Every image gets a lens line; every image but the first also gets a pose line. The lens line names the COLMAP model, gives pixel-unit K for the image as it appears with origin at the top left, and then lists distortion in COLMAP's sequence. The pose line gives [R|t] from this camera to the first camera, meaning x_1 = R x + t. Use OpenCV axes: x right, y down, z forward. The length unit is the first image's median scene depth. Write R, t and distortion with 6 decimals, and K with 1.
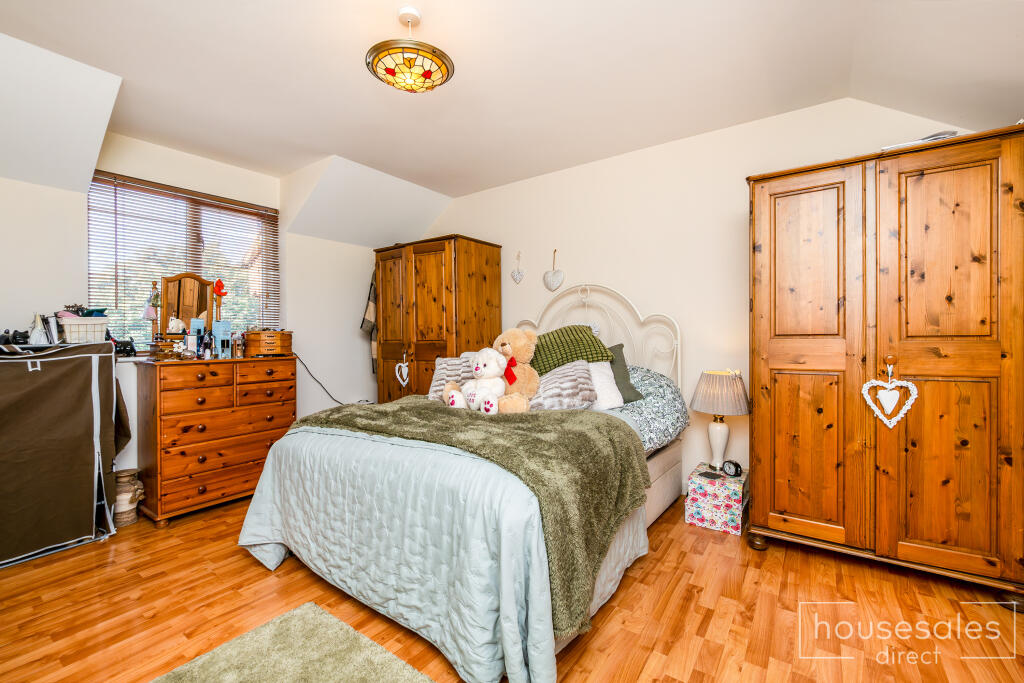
lens RADIAL K [[443.0, 0, 511.2], [0, 443.0, 336.2], [0, 0, 1]] dist [0.018266, 0.000018]
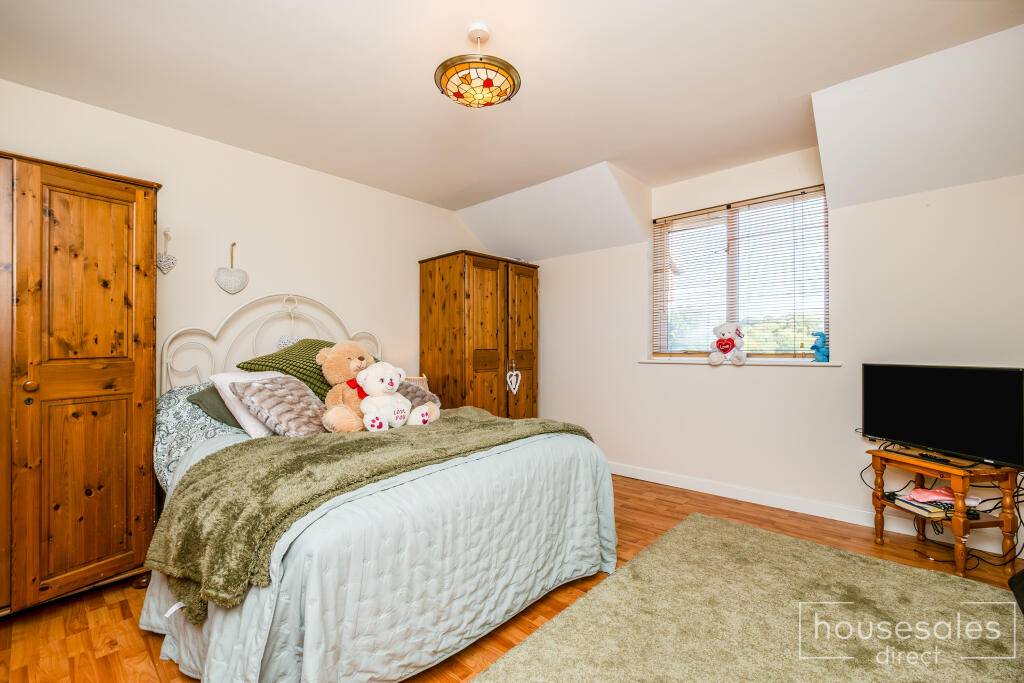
lens RADIAL K [[429.9, 0, 511.2], [0, 429.9, 346.8], [0, 0, 1]] dist [-0.001171, -0.000081]
pose [[0.121646, 0.013383, 0.992483, -1.118756], [0.011148, 0.999828, -0.014848, 0.015087], [-0.992511, 0.012870, 0.121476, 0.770038]]
